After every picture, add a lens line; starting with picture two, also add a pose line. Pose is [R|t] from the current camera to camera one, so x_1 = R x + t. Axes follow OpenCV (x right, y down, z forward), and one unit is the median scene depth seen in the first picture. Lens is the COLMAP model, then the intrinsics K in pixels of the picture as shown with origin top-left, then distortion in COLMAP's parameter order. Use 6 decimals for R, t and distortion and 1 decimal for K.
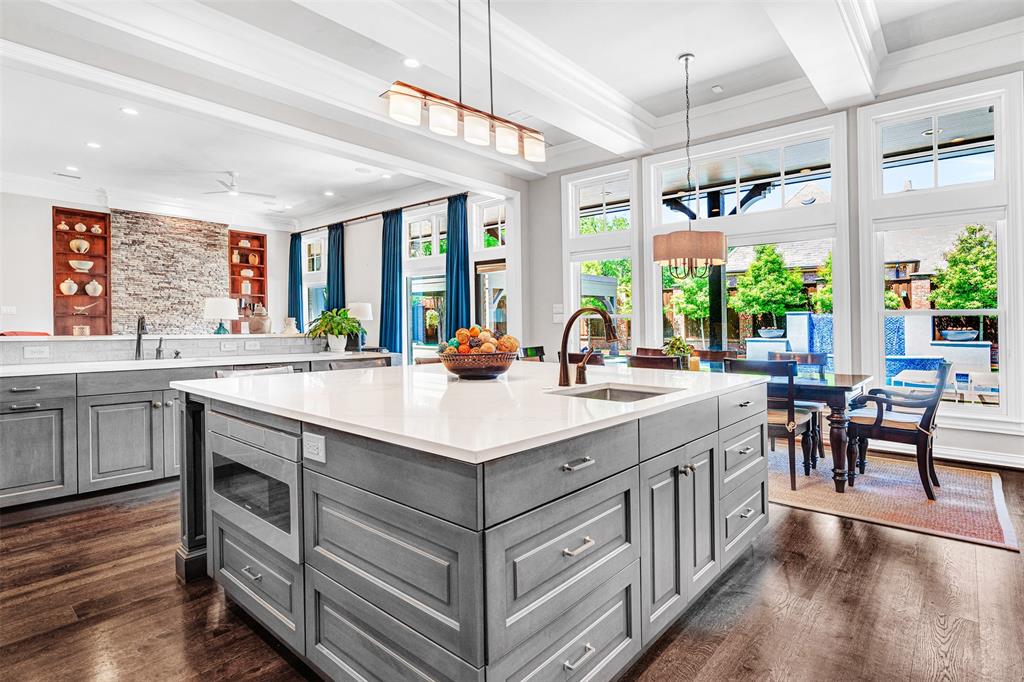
lens RADIAL K [[524.0, 0, 523.9], [0, 524.0, 326.1], [0, 0, 1]] dist [0.001014, 0.004625]
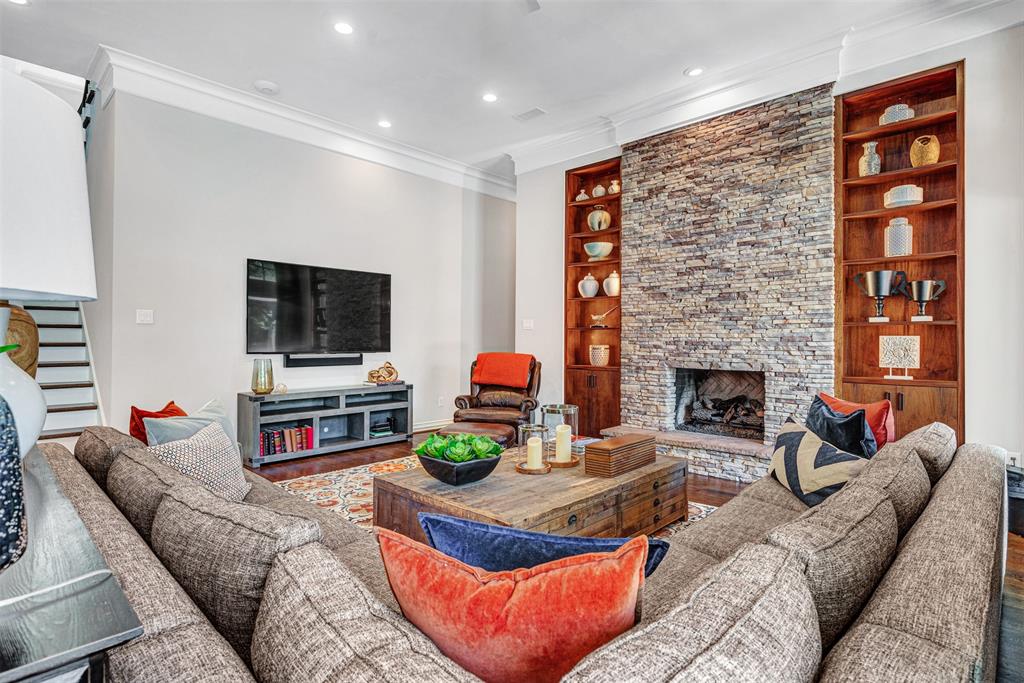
lens RADIAL K [[524.0, 0, 518.9], [0, 524.0, 337.0], [0, 0, 1]] dist [0.001014, 0.004625]
pose [[-0.061082, -0.000443, -0.998133, -0.162137], [0.005385, 0.999985, -0.000773, -0.008133], [0.998118, -0.005422, -0.061079, 0.771533]]
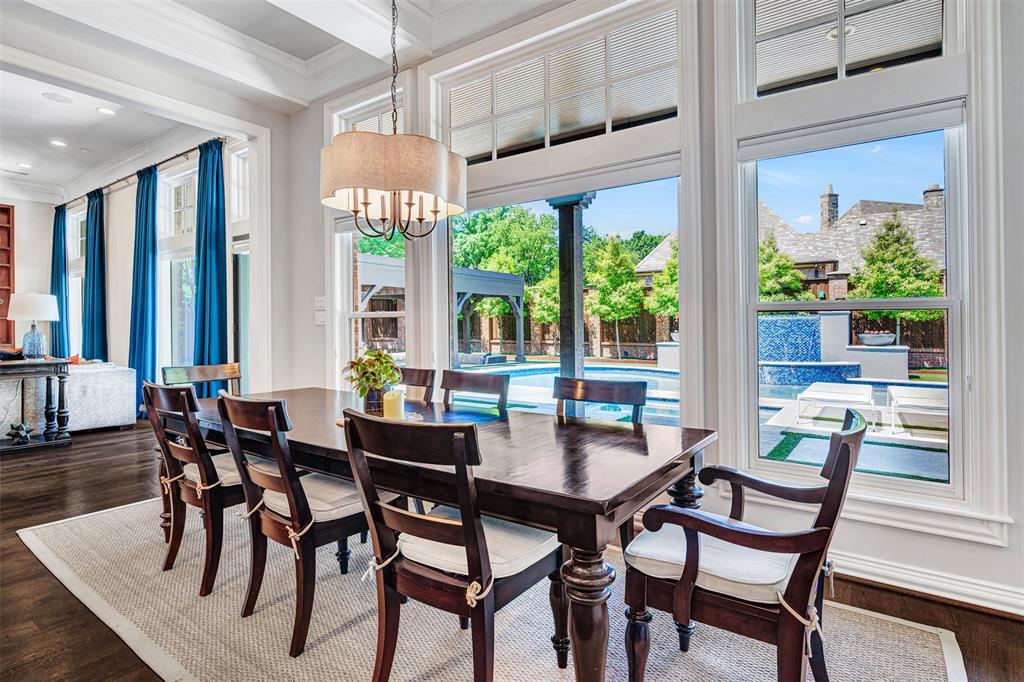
lens RADIAL K [[524.0, 0, 519.0], [0, 524.0, 332.9], [0, 0, 1]] dist [0.001014, 0.004625]
pose [[0.995516, -0.000339, 0.094592, 0.162444], [-0.000372, 0.999972, 0.007504, -0.000231], [-0.094592, -0.007506, 0.995488, 0.198071]]
